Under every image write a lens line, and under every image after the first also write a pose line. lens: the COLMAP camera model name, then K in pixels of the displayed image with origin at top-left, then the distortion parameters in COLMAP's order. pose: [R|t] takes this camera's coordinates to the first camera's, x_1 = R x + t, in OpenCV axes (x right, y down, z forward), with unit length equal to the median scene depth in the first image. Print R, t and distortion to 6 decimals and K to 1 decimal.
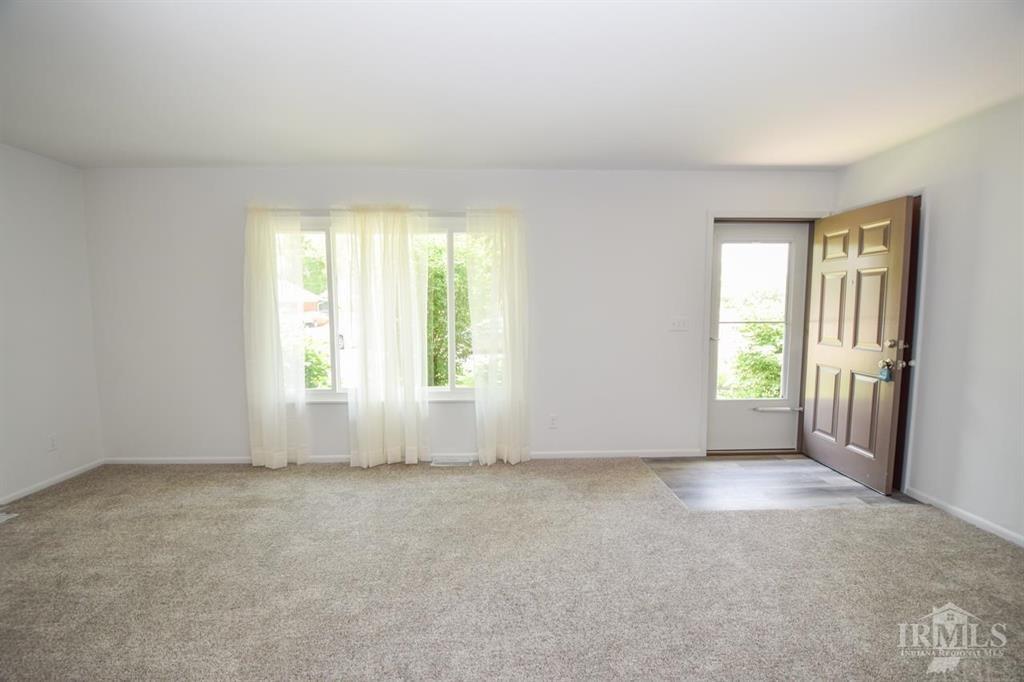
lens RADIAL K [[476.8, 0, 512.0], [0, 476.8, 341.0], [0, 0, 1]] dist [0.000775, 0.000052]
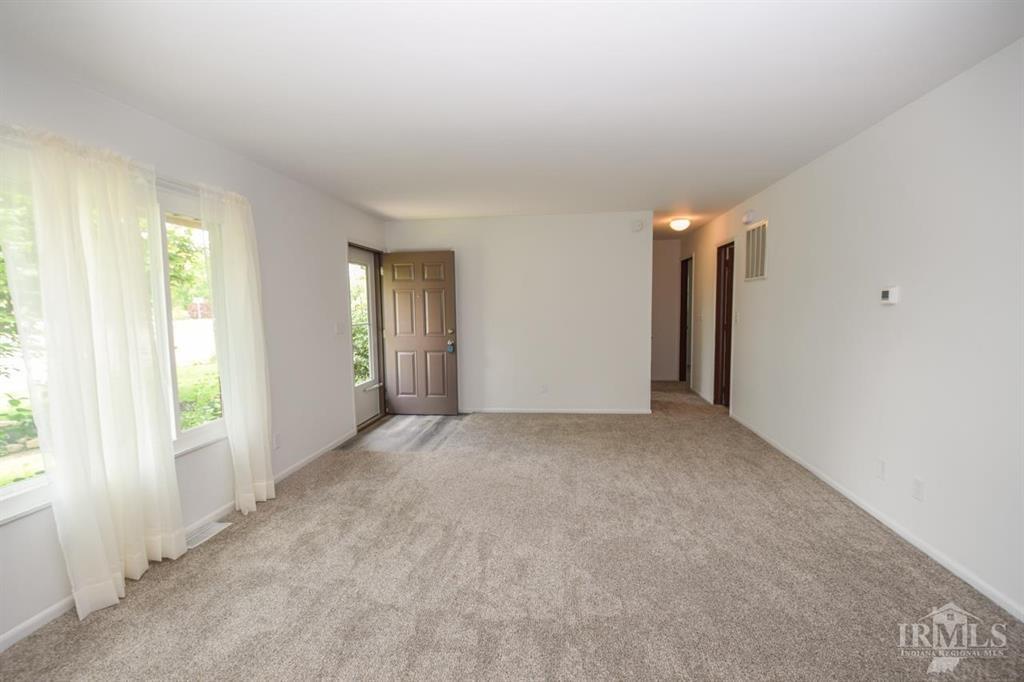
lens RADIAL K [[453.6, 0, 512.0], [0, 453.6, 341.0], [0, 0, 1]] dist [0.000799, -0.016677]
pose [[0.165387, -0.073312, 0.983500, -0.707541], [0.087617, 0.994382, 0.059390, -0.033640], [-0.982329, 0.076349, 0.170881, 0.404446]]
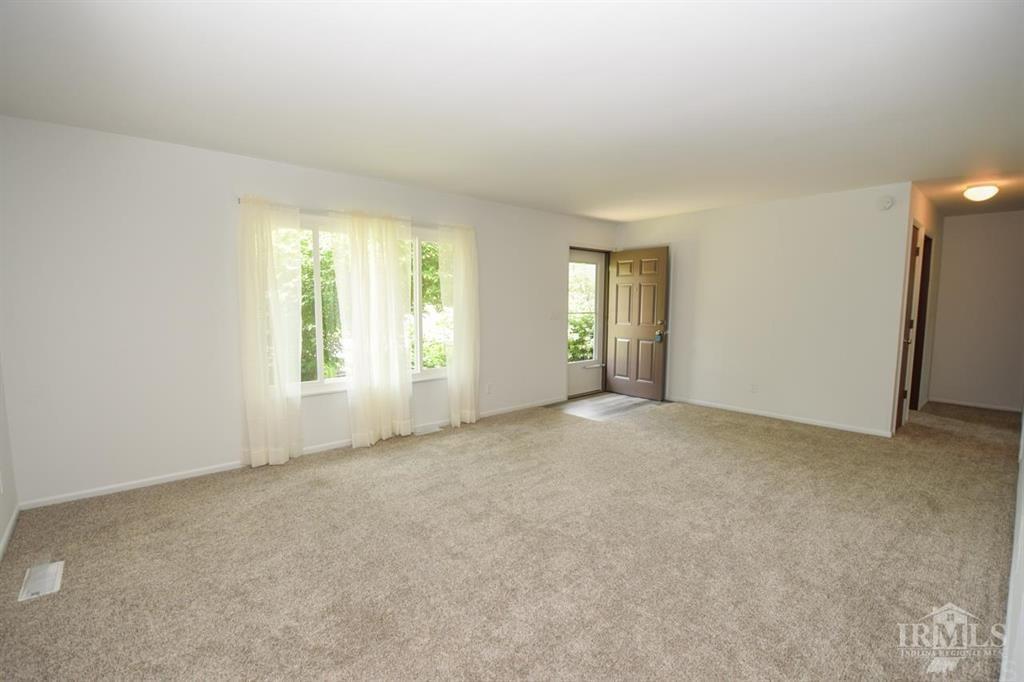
lens RADIAL K [[453.6, 0, 512.0], [0, 453.6, 341.0], [0, 0, 1]] dist [0.000799, -0.016677]
pose [[0.778443, -0.049764, 0.625740, -0.682107], [0.041836, 0.998749, 0.027383, 0.003704], [-0.626320, 0.004863, 0.779551, -0.038494]]
